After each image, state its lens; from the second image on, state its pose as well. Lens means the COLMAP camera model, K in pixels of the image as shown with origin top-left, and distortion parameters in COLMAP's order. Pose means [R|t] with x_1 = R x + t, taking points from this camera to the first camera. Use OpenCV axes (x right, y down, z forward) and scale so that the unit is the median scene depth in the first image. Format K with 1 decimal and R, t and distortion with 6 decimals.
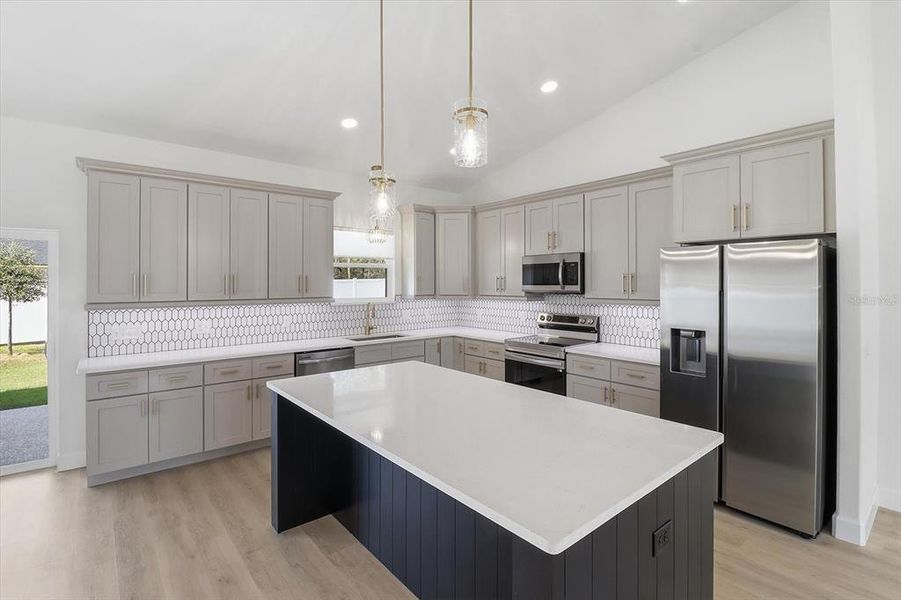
lens RADIAL K [[428.5, 0, 451.6], [0, 428.5, 279.6], [0, 0, 1]] dist [0.001540, -0.012017]
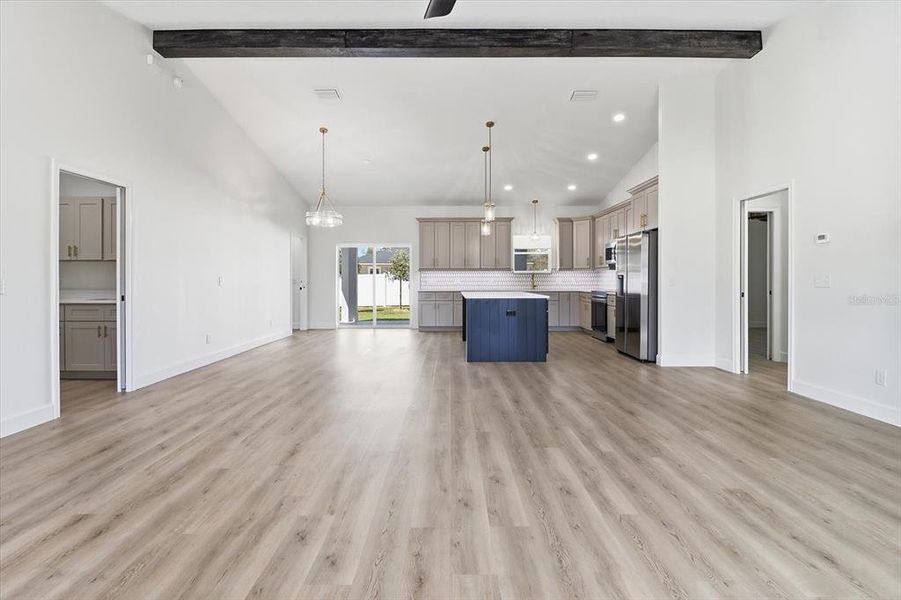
lens RADIAL K [[428.5, 0, 451.6], [0, 428.5, 279.6], [0, 0, 1]] dist [0.001540, -0.012017]
pose [[0.771450, 0.000896, -0.636289, 0.853156], [0.004845, 0.999962, 0.007282, 0.081238], [0.636271, -0.008701, 0.771416, -0.806379]]
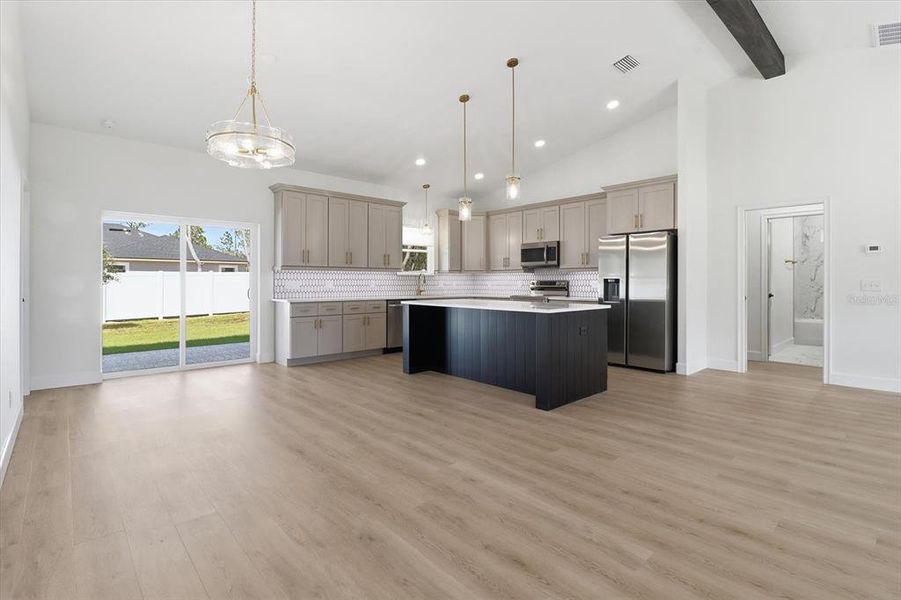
lens RADIAL K [[428.5, 0, 451.6], [0, 428.5, 279.6], [0, 0, 1]] dist [0.001540, -0.012017]
pose [[0.998838, 0.003702, 0.048051, -0.178961], [-0.003750, 0.999993, 0.000911, 0.082577], [-0.048047, -0.001090, 0.998844, -0.610342]]
